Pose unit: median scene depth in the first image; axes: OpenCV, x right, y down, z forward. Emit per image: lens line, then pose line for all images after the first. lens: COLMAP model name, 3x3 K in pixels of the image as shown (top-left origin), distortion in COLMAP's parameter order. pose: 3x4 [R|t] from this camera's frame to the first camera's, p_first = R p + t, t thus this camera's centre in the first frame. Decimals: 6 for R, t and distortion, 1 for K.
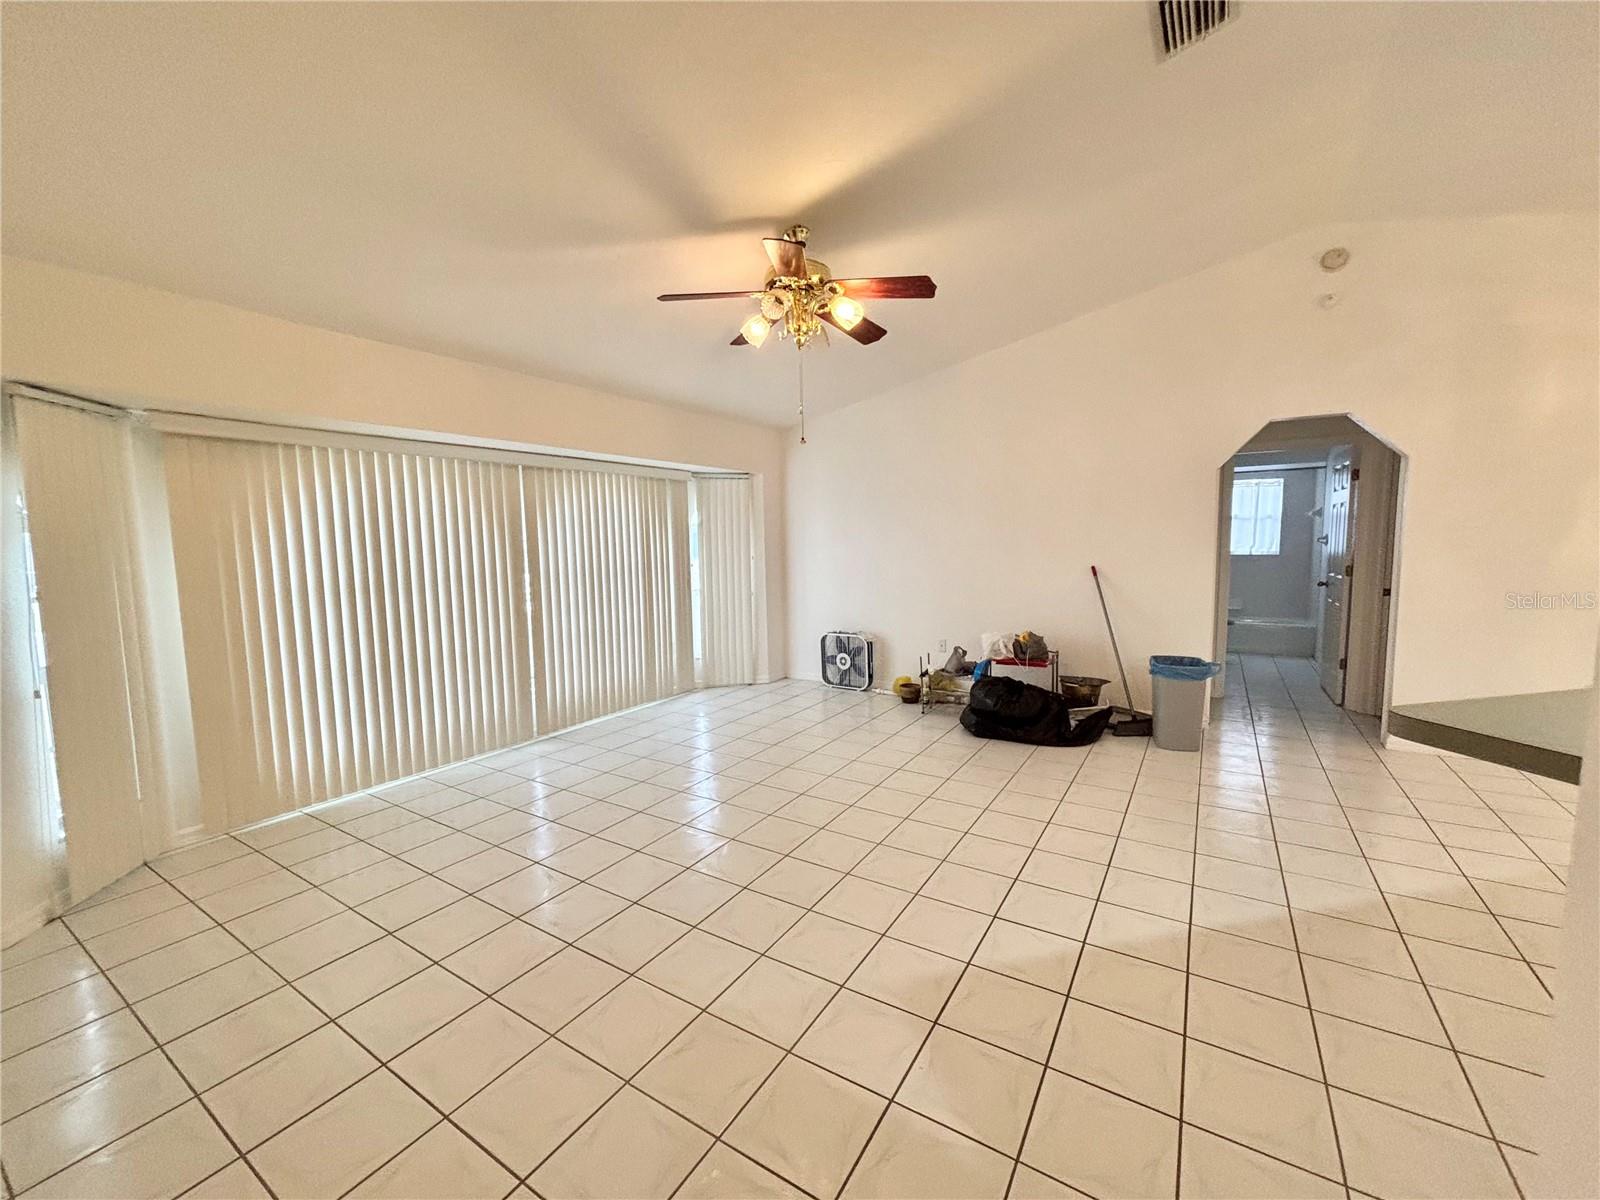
lens RADIAL K [[654.4, 0, 800.0], [0, 654.4, 600.0], [0, 0, 1]] dist [0.000372, 0.003738]
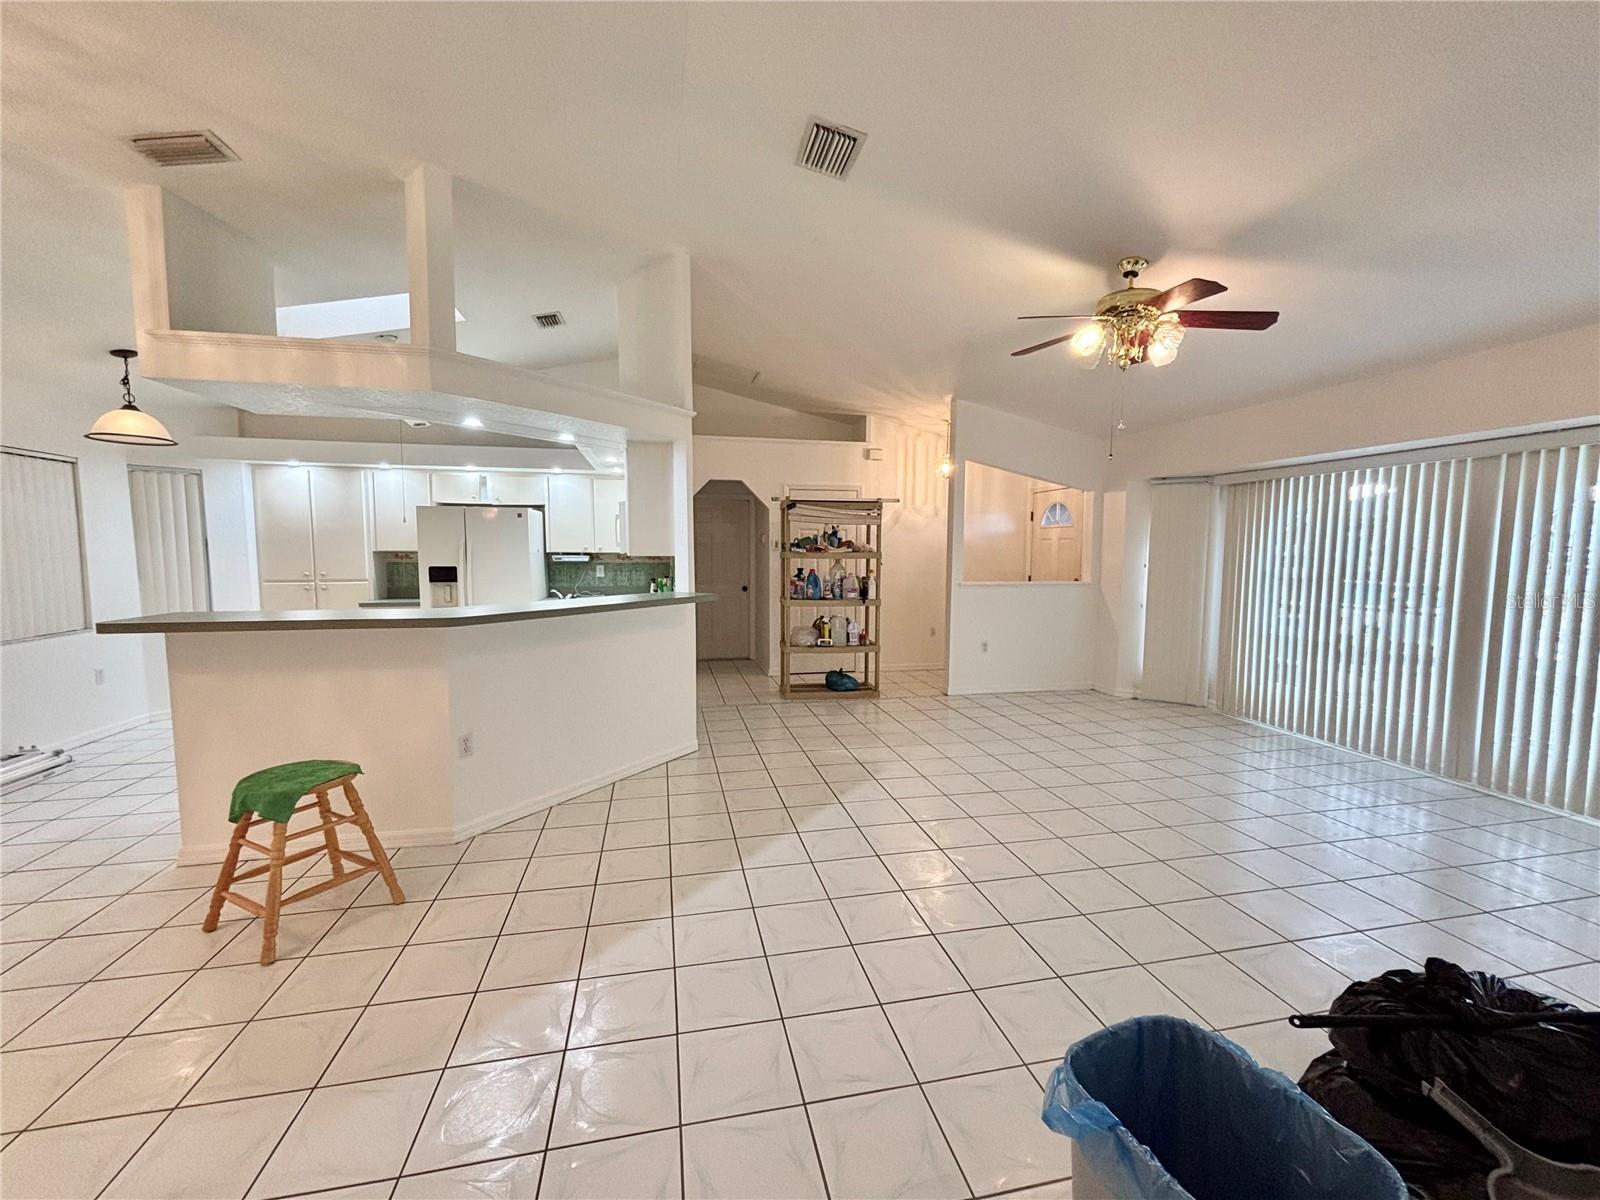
lens RADIAL K [[645.7, 0, 800.0], [0, 645.7, 600.0], [0, 0, 1]] dist [0.002640, 0.000162]
pose [[-0.710946, 0.078046, -0.698903, 0.886280], [-0.053502, 0.984940, 0.164411, -0.127836], [0.701209, 0.154279, -0.696063, 1.091360]]
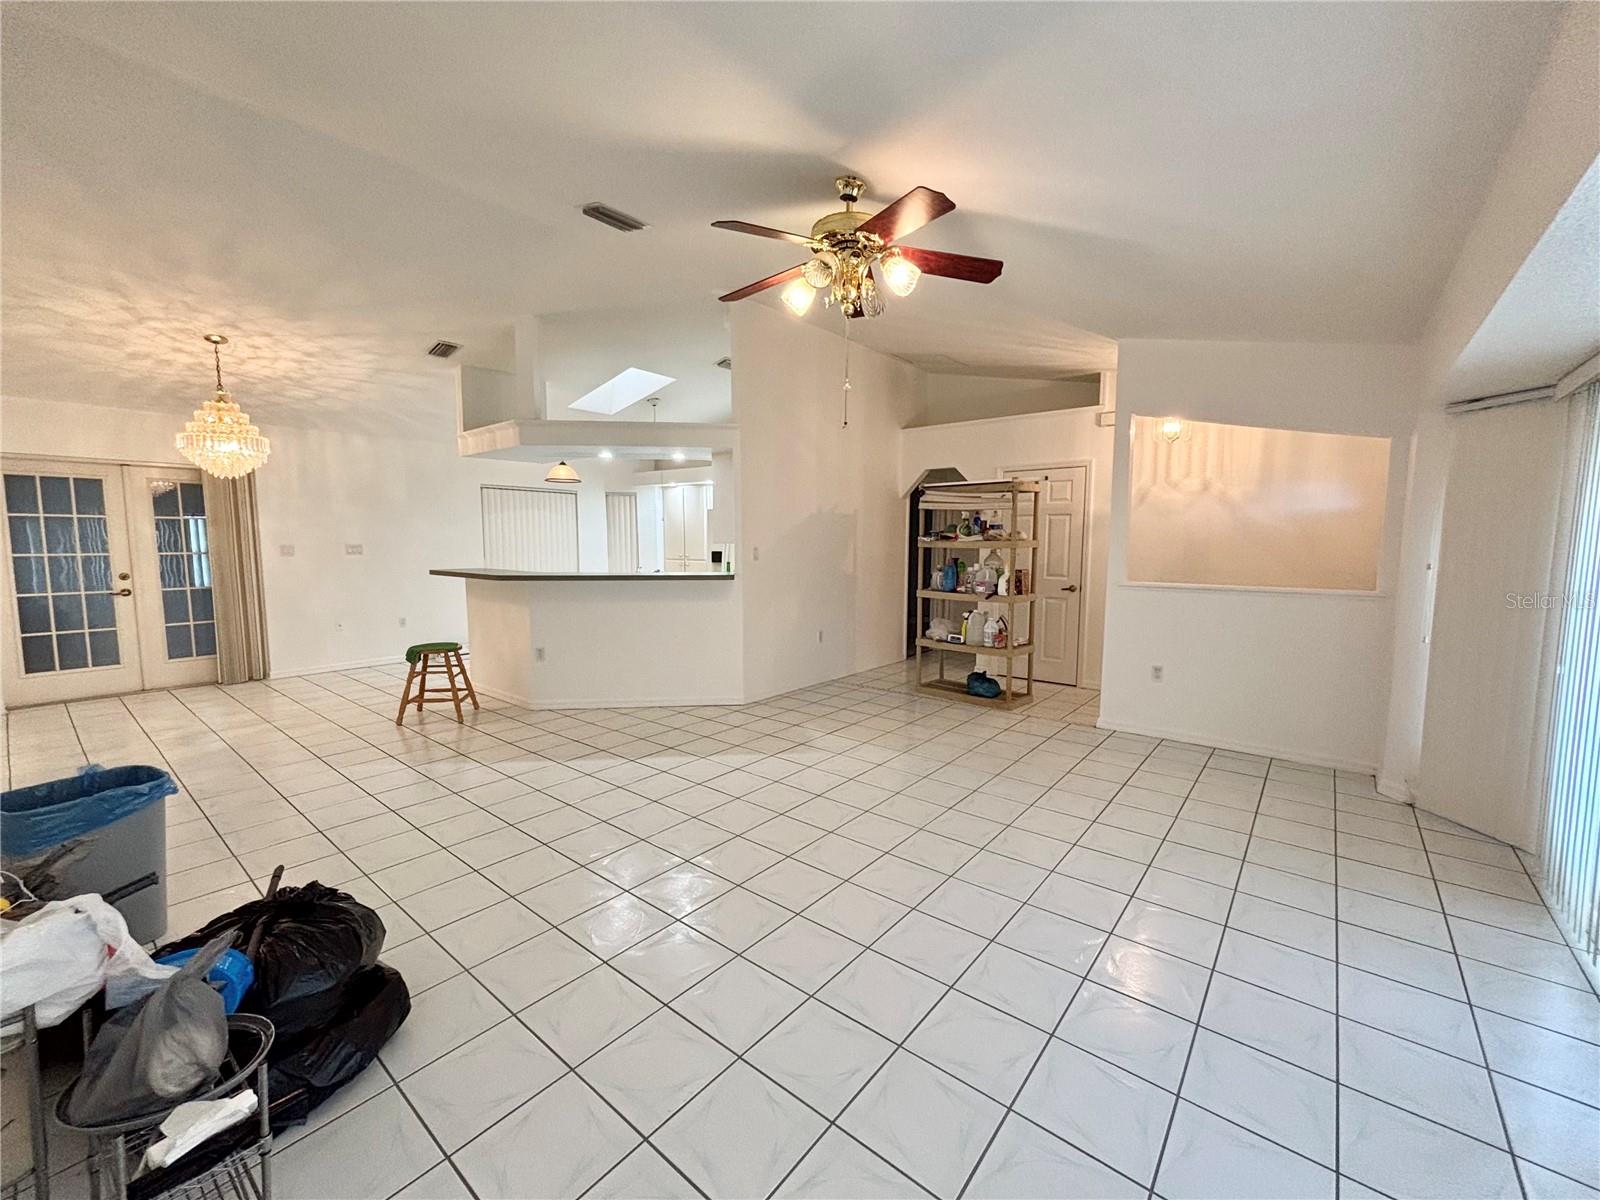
lens RADIAL K [[654.4, 0, 800.0], [0, 654.4, 600.0], [0, 0, 1]] dist [0.000372, 0.003738]
pose [[-0.992580, 0.011812, 0.121015, -0.033711], [0.034212, 0.982192, 0.184740, -0.139797], [-0.116678, 0.187509, -0.975308, 1.498609]]
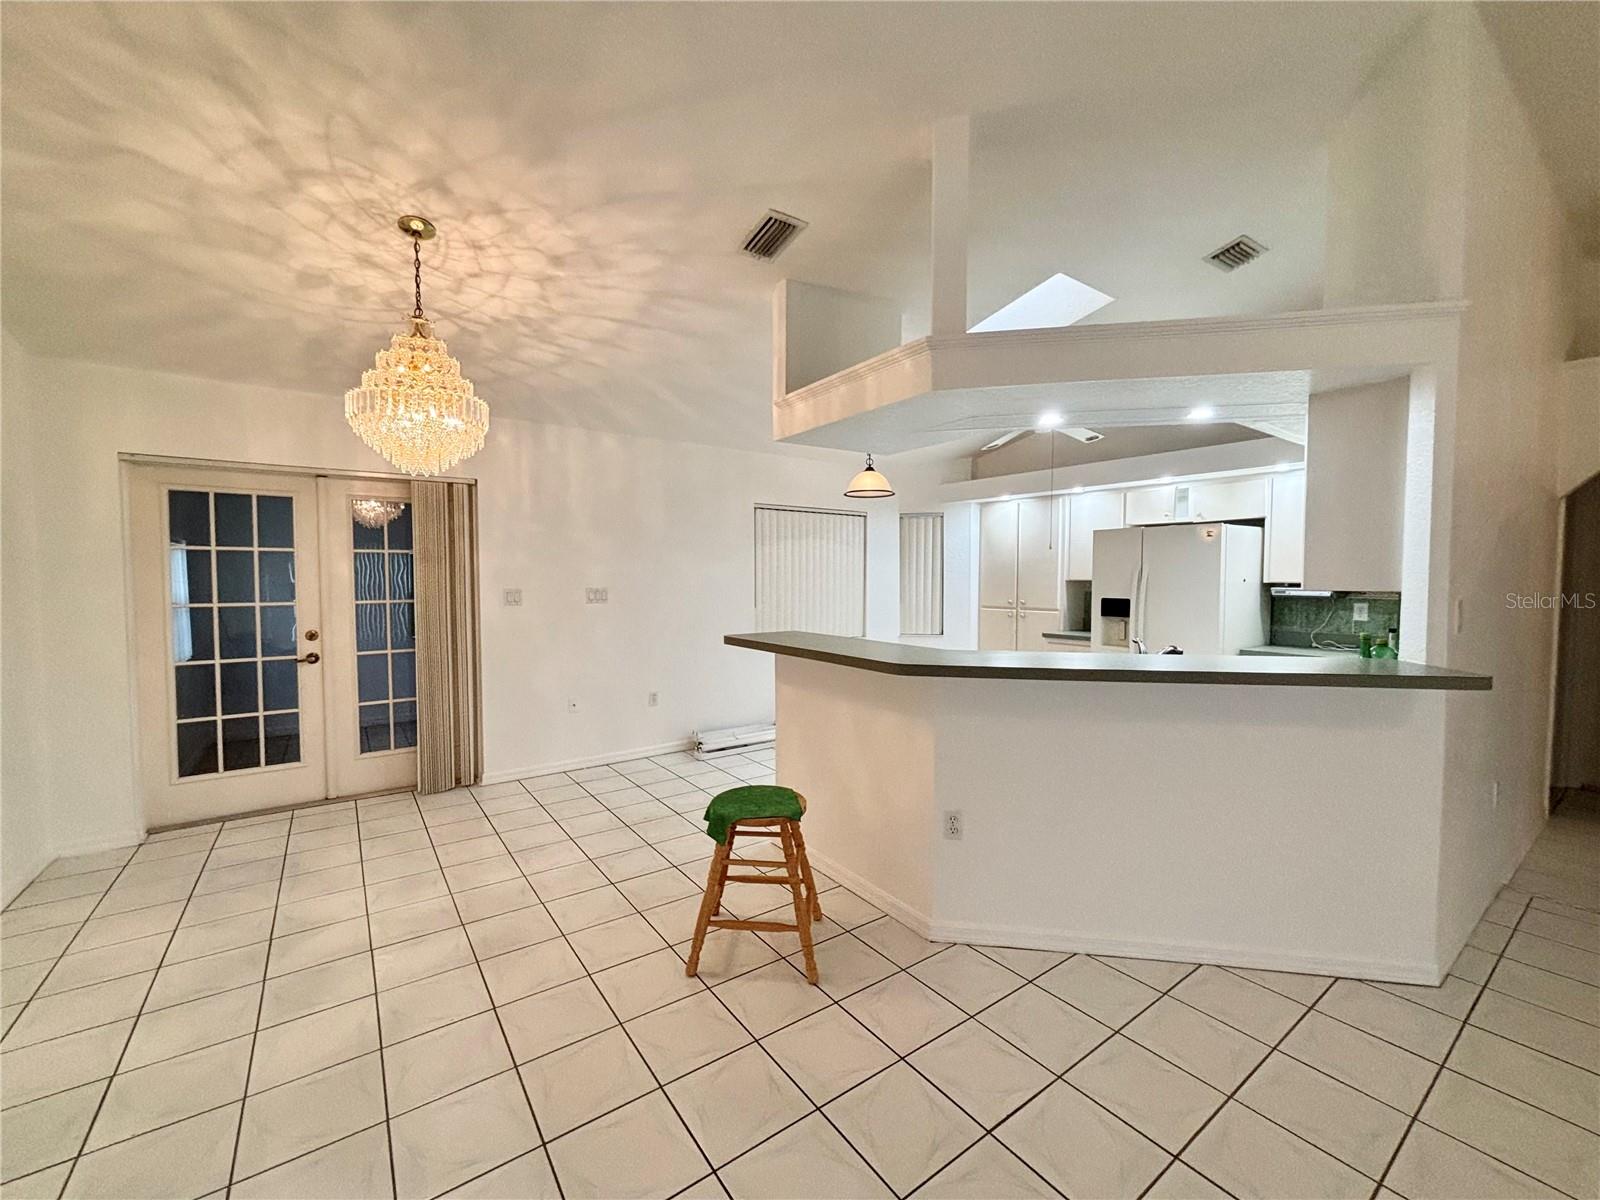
lens RADIAL K [[654.4, 0, 800.0], [0, 654.4, 600.0], [0, 0, 1]] dist [0.000372, 0.003738]
pose [[-0.929566, 0.011451, 0.368479, 0.546625], [0.058687, 0.991368, 0.117241, -0.102125], [-0.363955, 0.130608, -0.922214, 0.900526]]
